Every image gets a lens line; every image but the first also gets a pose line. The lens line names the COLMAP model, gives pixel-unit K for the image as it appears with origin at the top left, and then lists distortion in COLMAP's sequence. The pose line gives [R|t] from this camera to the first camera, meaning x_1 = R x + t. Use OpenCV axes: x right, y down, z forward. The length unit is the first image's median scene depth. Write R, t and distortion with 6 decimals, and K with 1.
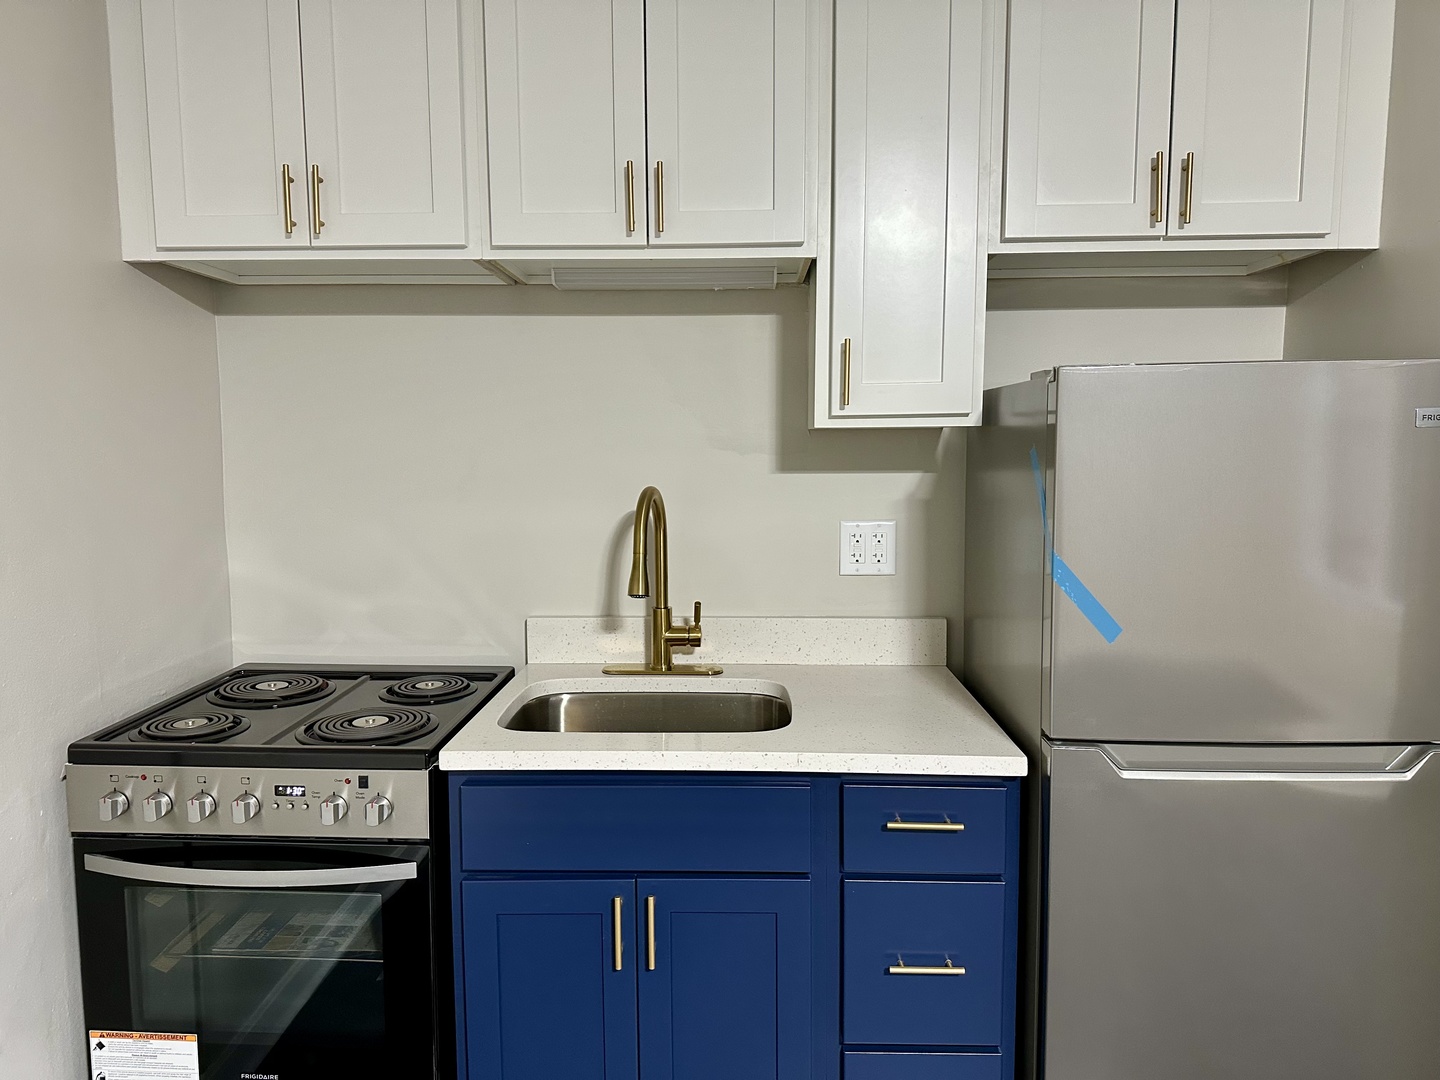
lens RADIAL K [[1000.5, 0, 716.0], [0, 1000.5, 547.5], [0, 0, 1]] dist [-0.001879, -0.002573]
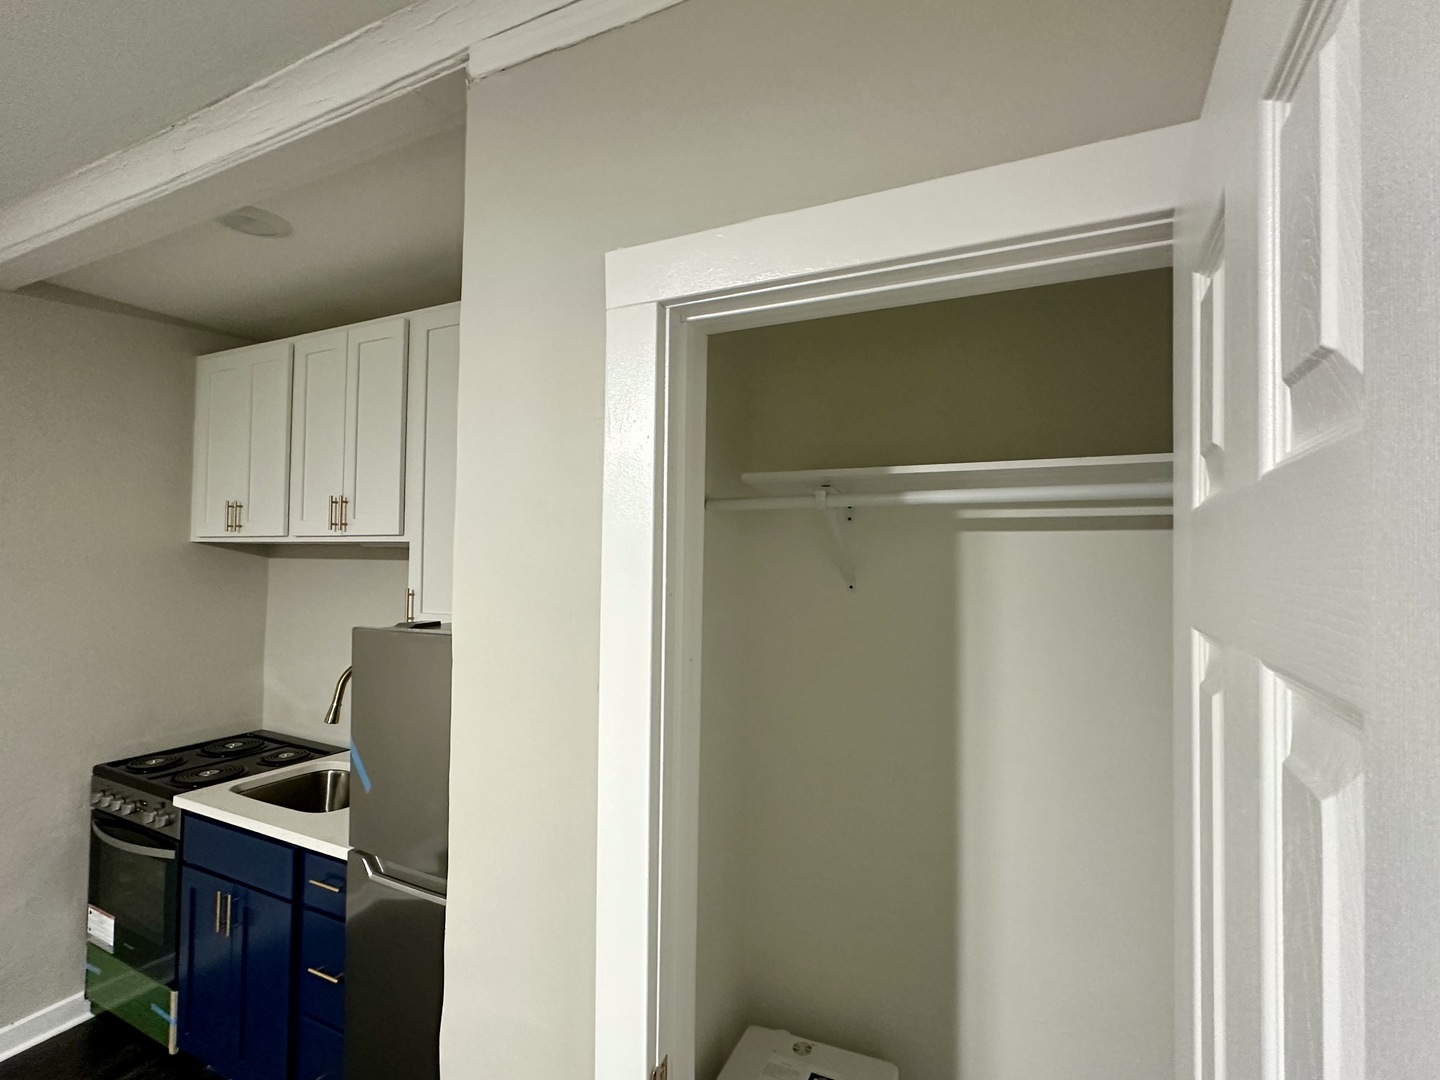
lens RADIAL K [[677.3, 0, 718.2], [0, 677.3, 544.8], [0, 0, 1]] dist [-0.001050, -0.000160]
pose [[0.911992, 0.007980, -0.410130, 1.122219], [-0.063625, 0.990463, -0.122210, -0.176692], [0.405243, 0.137549, 0.903802, 0.119444]]
